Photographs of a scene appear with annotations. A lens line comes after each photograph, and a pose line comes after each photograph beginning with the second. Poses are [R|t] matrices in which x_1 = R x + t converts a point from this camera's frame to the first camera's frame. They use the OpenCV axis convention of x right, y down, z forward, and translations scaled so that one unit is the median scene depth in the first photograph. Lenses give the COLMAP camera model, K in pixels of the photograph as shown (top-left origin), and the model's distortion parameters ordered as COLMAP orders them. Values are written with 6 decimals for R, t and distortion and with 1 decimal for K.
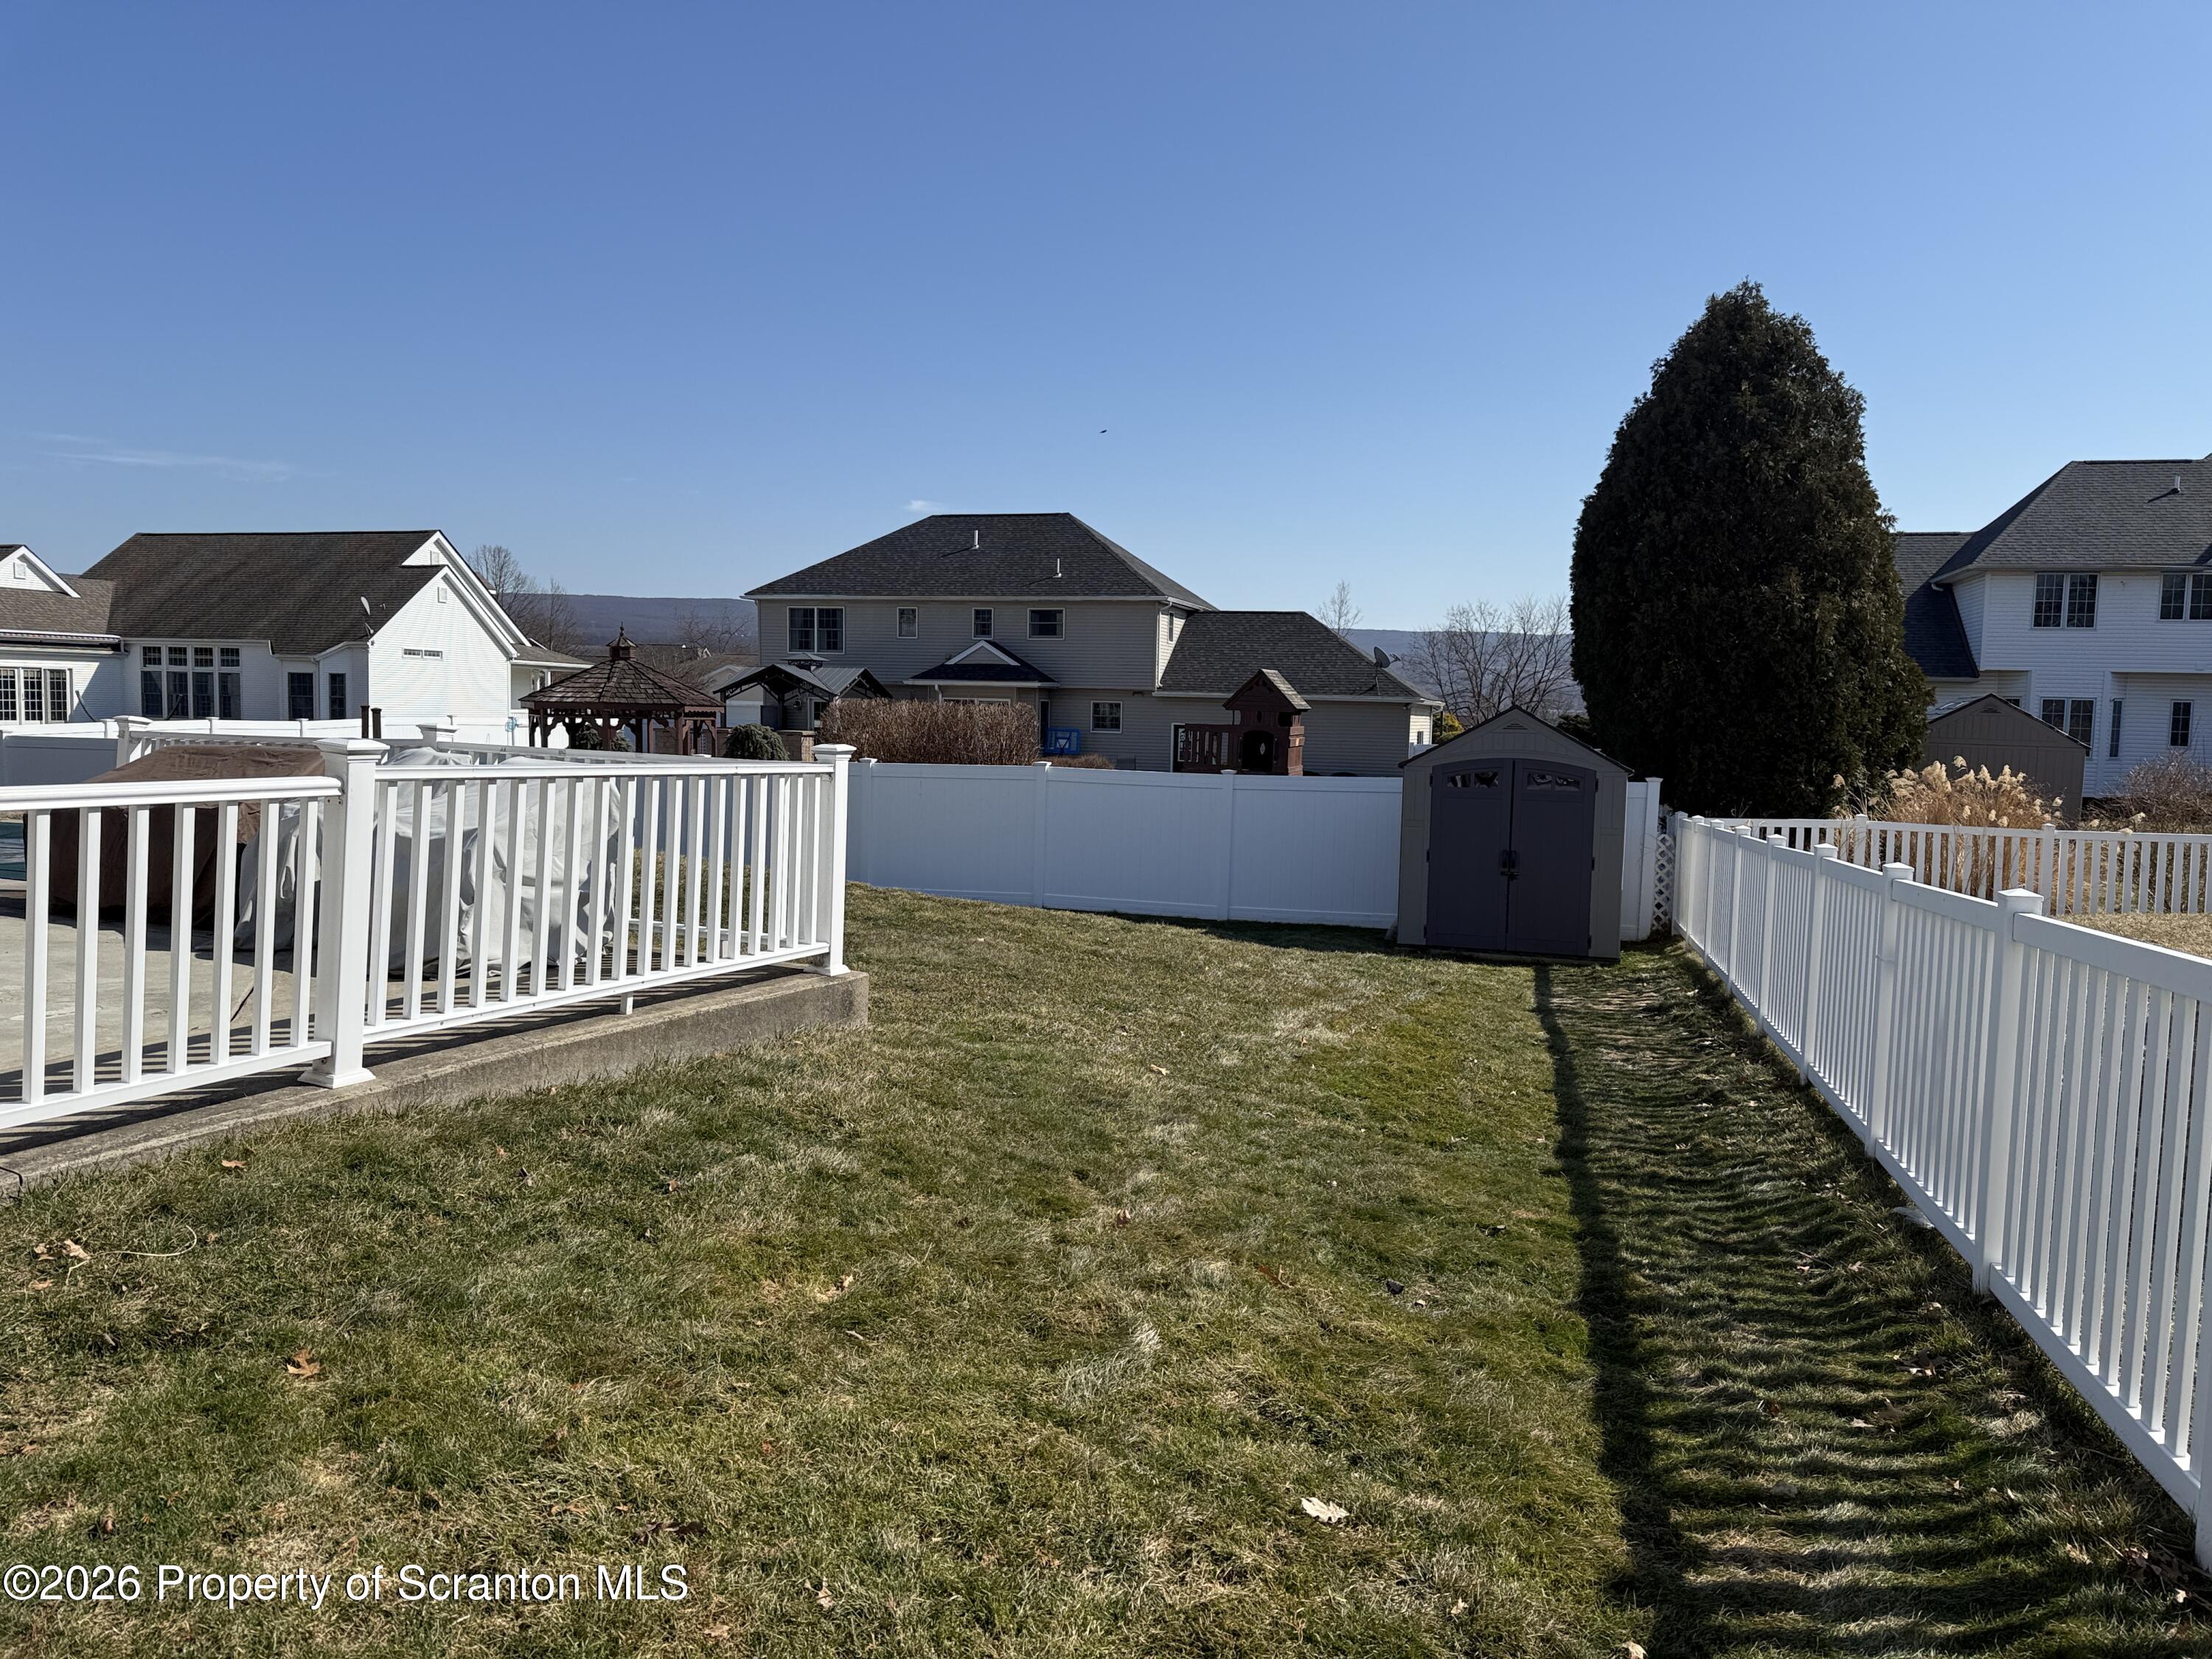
lens RADIAL K [[1551.3, 0, 1106.0], [0, 1551.3, 829.5], [0, 0, 1]] dist [0.077758, -0.092888]
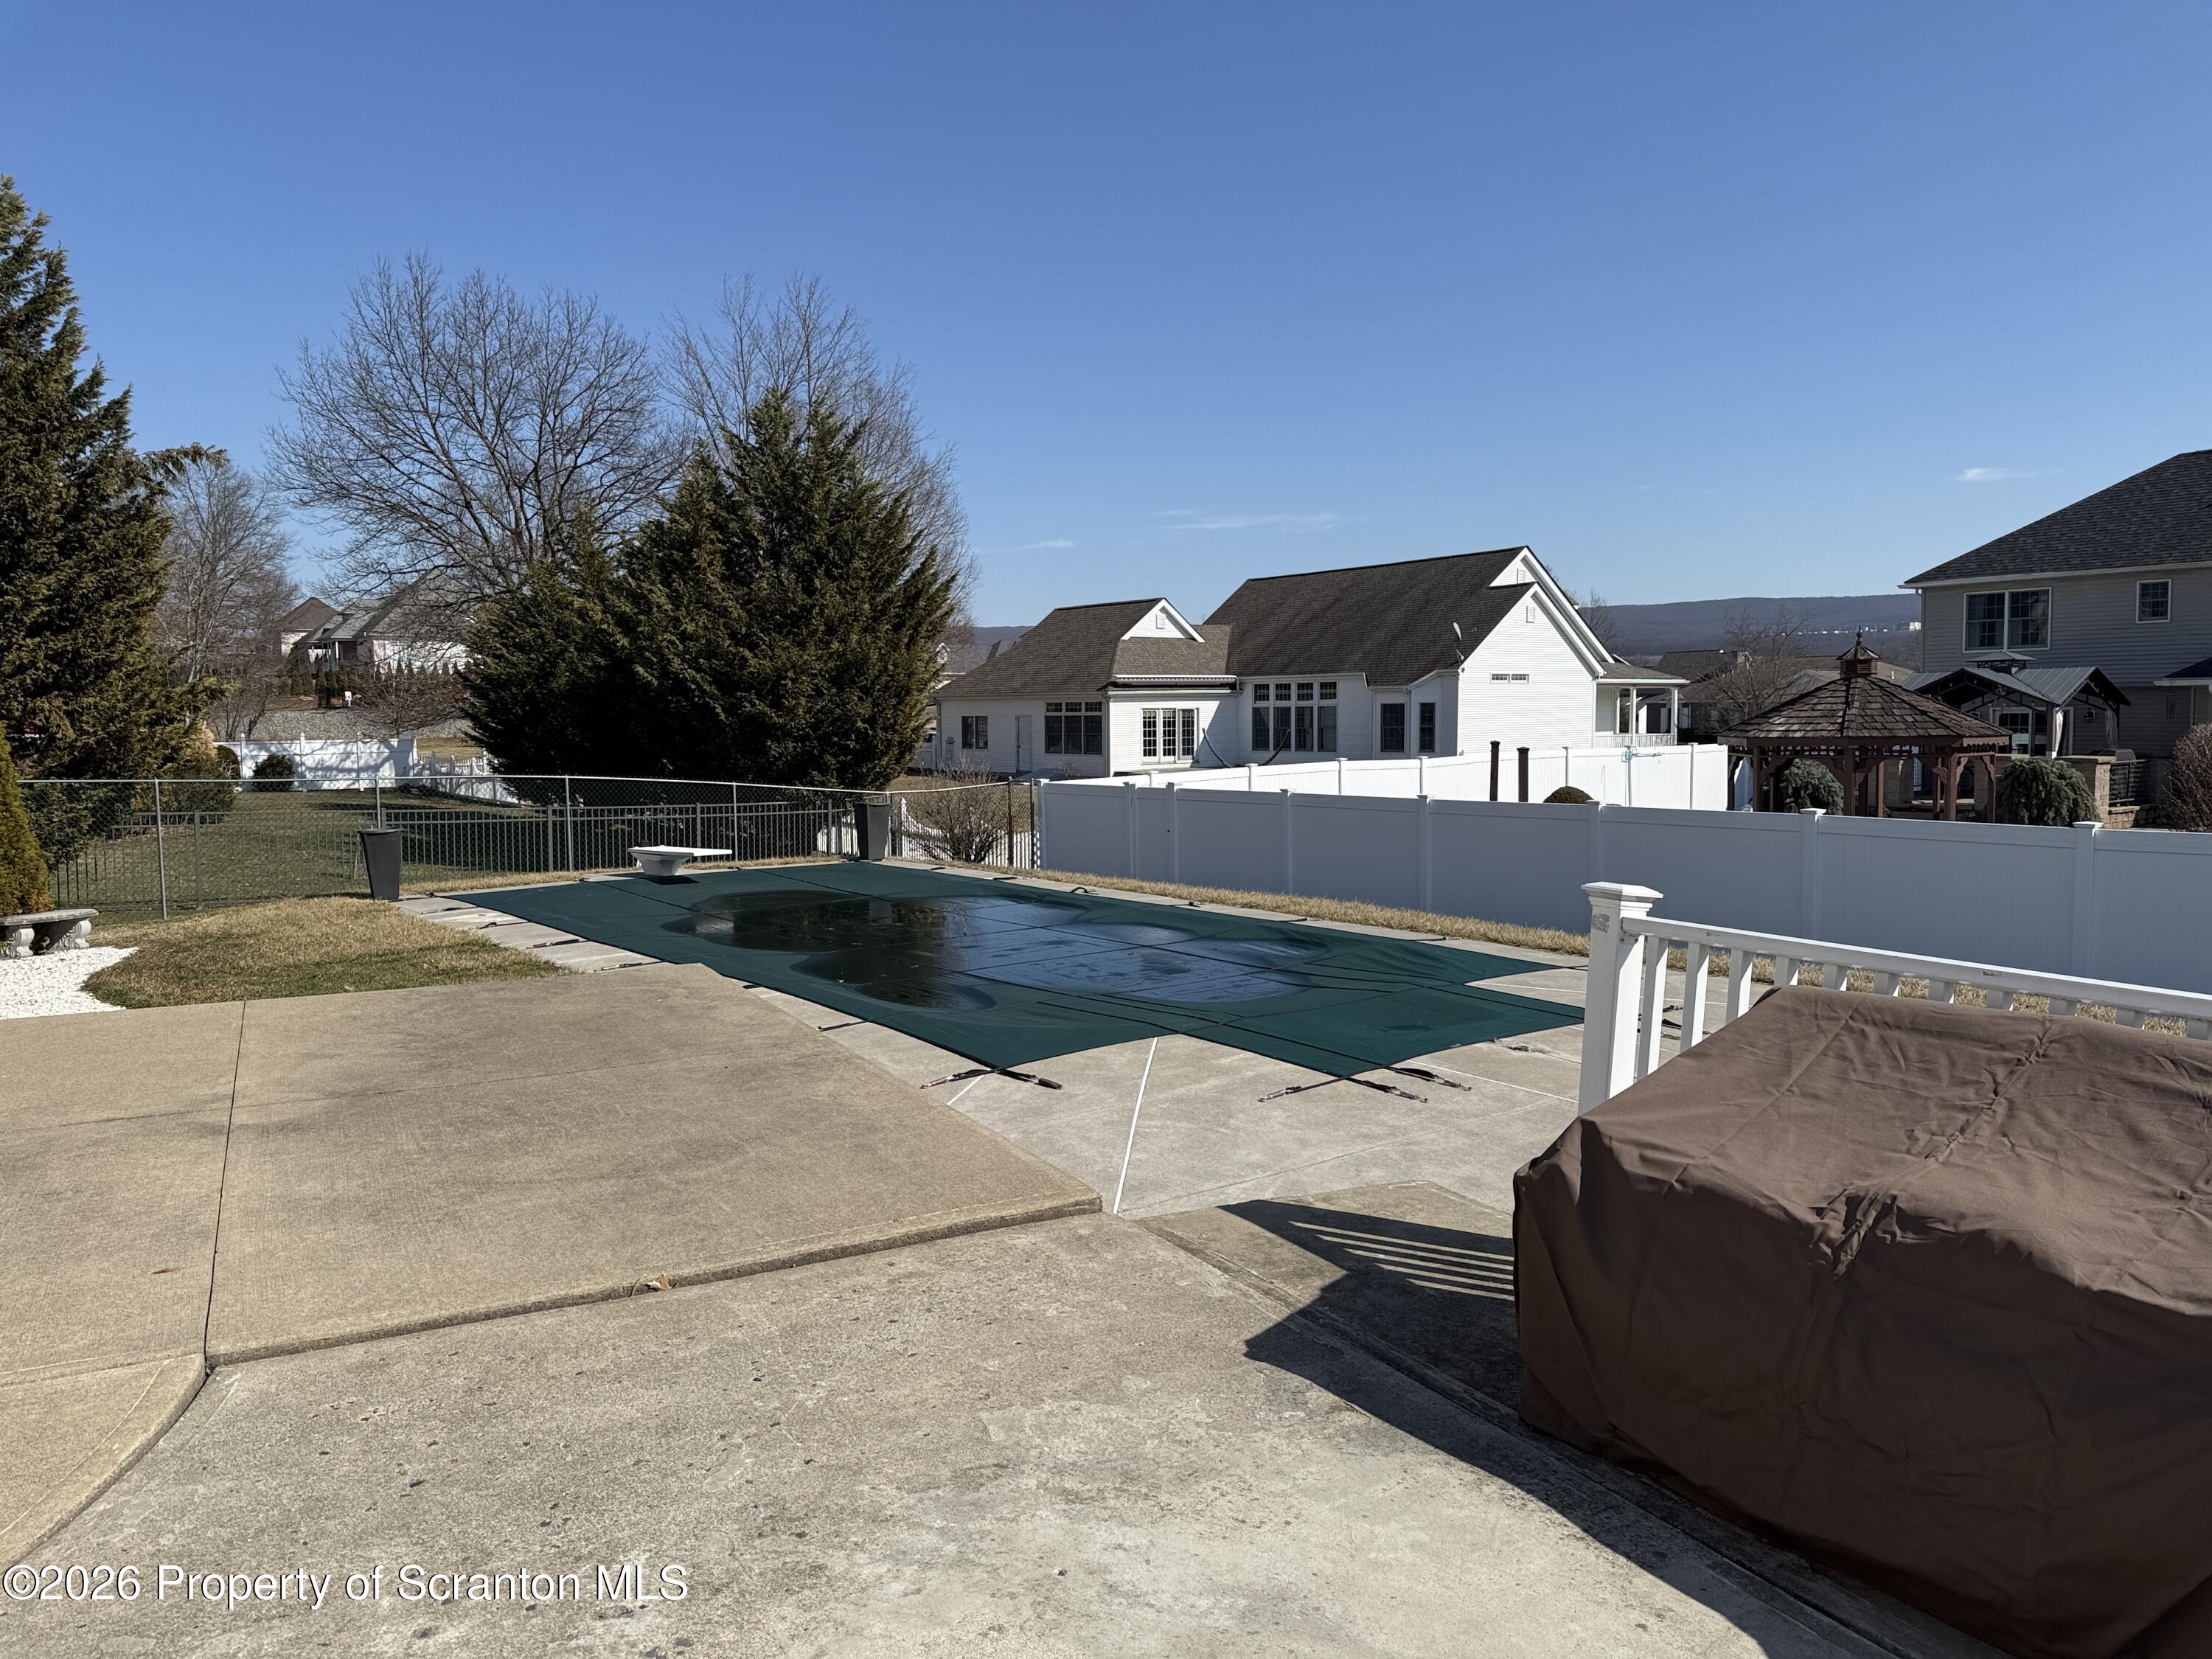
lens RADIAL K [[1551.3, 0, 1106.0], [0, 1551.3, 829.5], [0, 0, 1]] dist [0.077758, -0.092888]
pose [[0.811089, 0.009362, -0.584848, -0.078677], [-0.013223, 0.999910, -0.002332, -0.014449], [0.584773, 0.009625, 0.811140, 0.090708]]
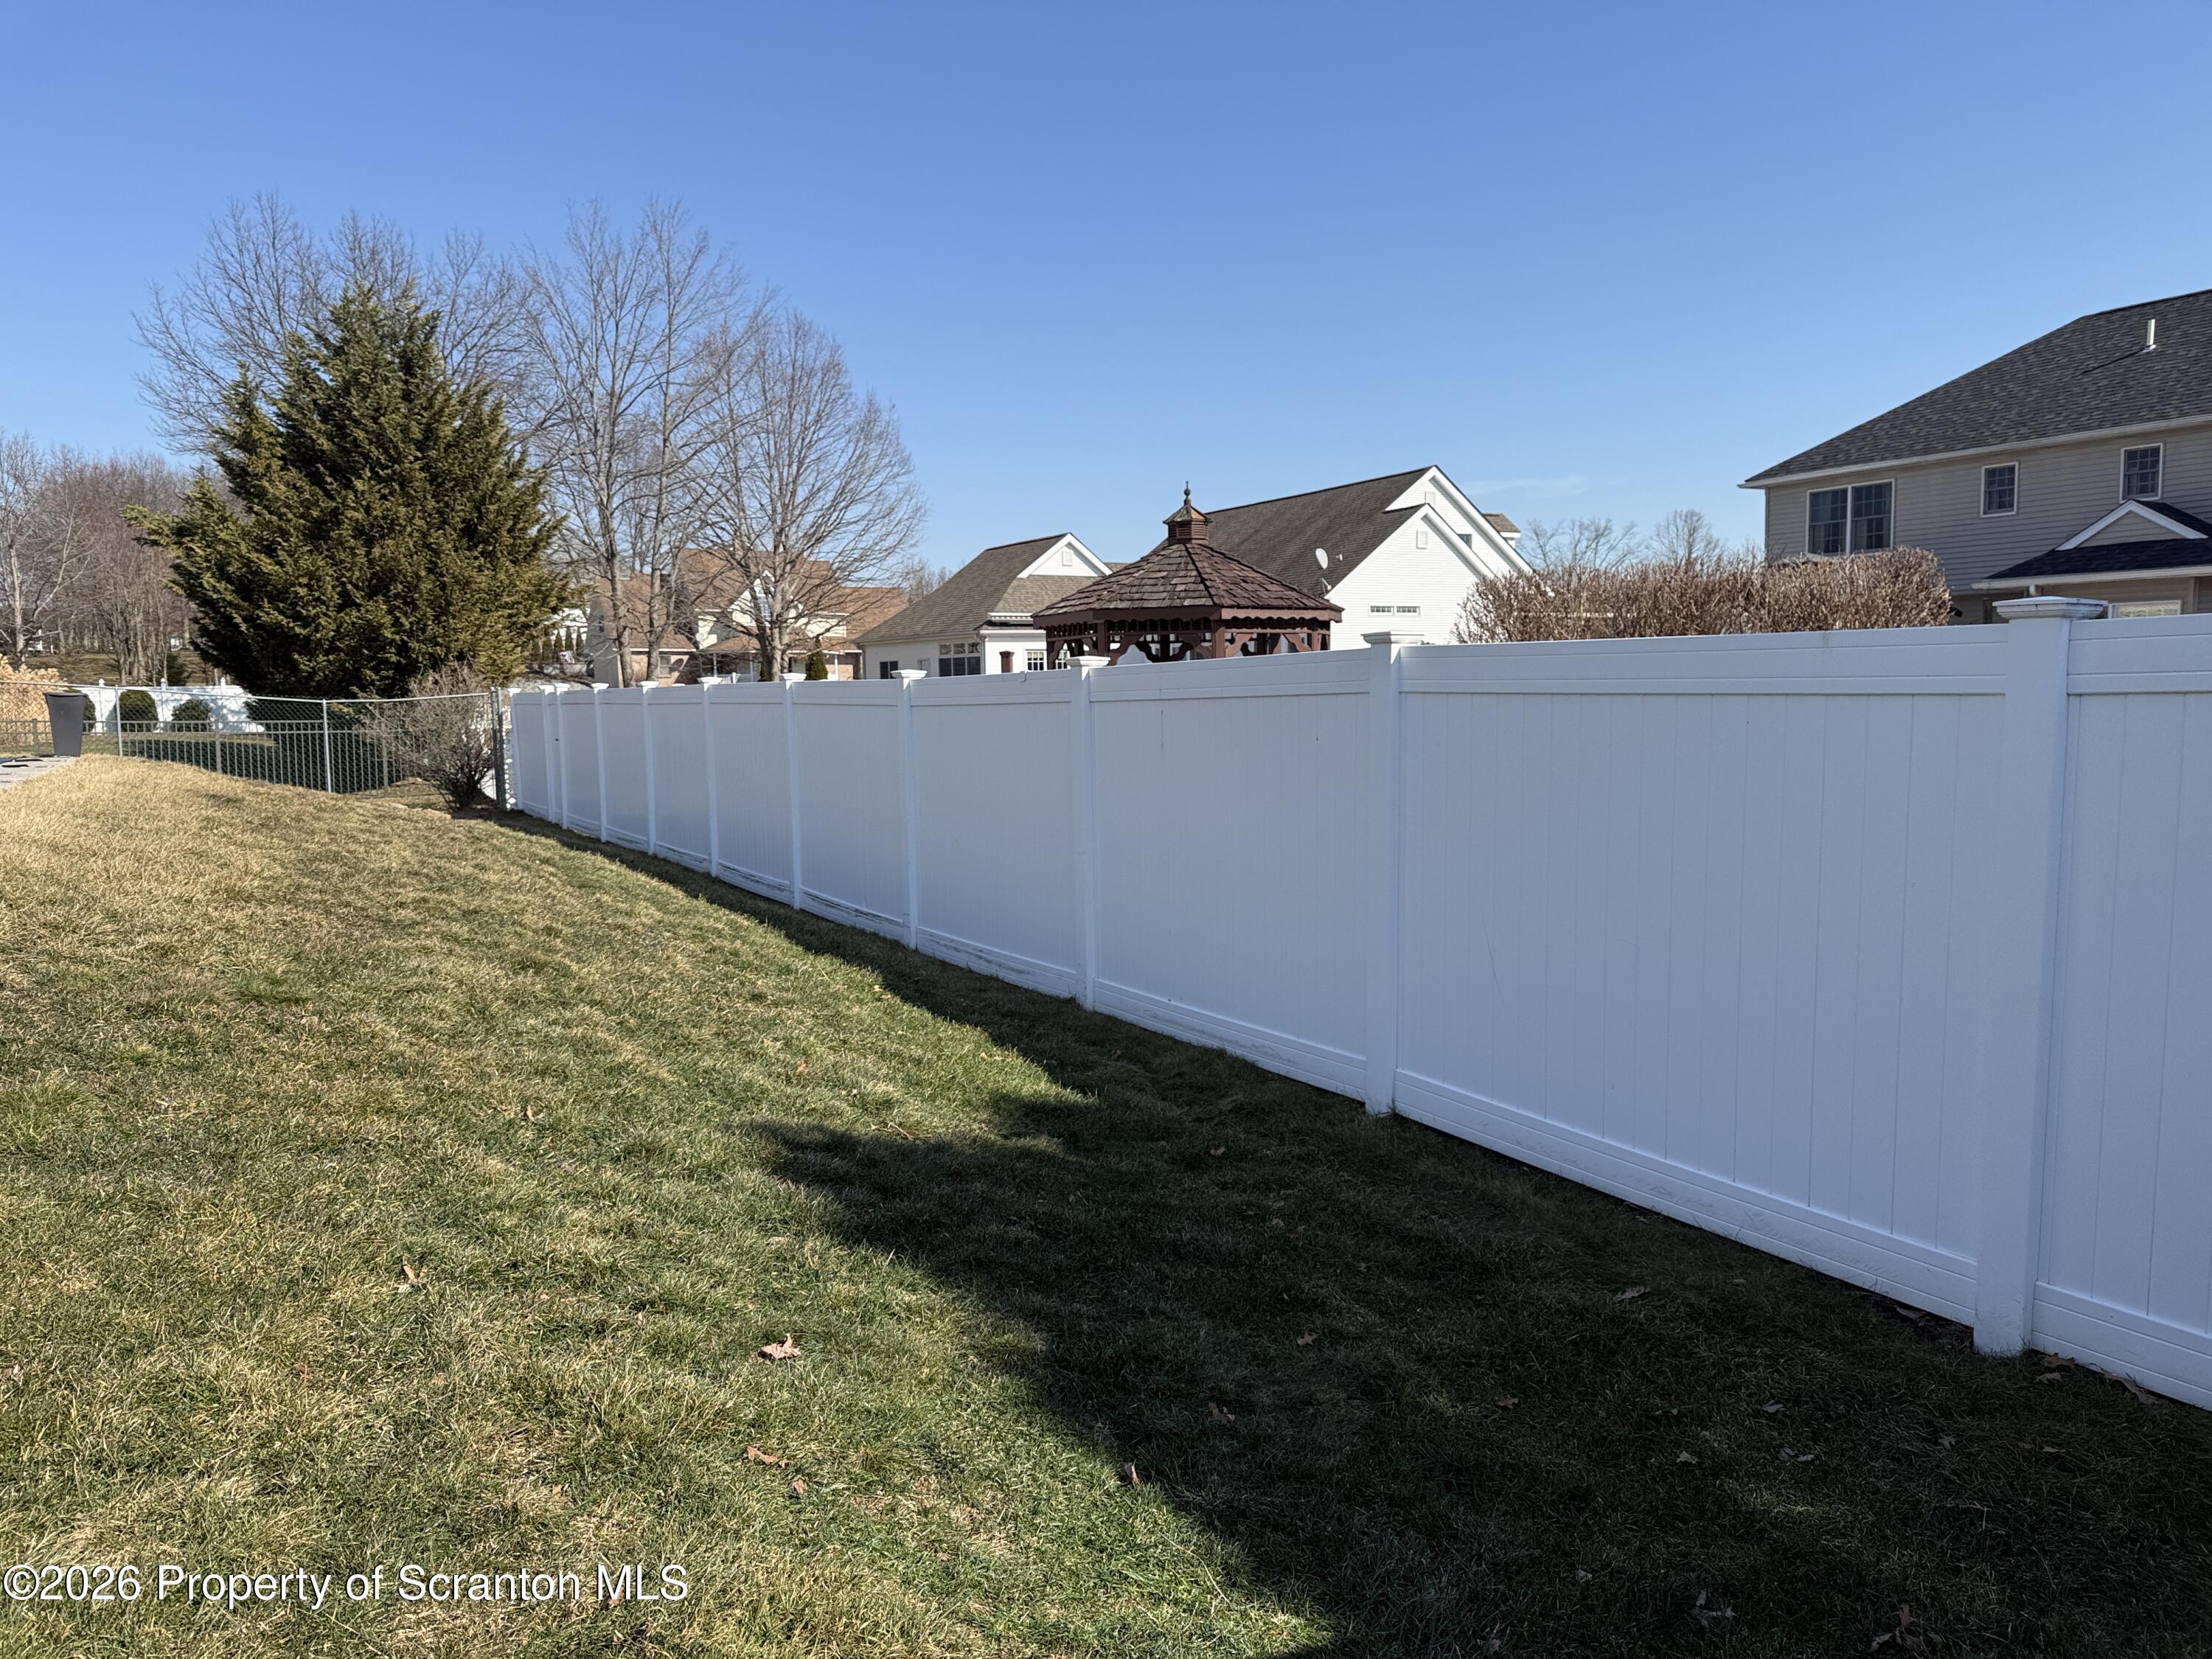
lens RADIAL K [[1551.3, 0, 1106.0], [0, 1551.3, 829.5], [0, 0, 1]] dist [0.077758, -0.092888]
pose [[0.714857, 0.027469, -0.698731, 0.048174], [-0.021436, 0.999619, 0.017366, -0.003233], [0.698942, 0.002564, 0.715174, 0.269270]]
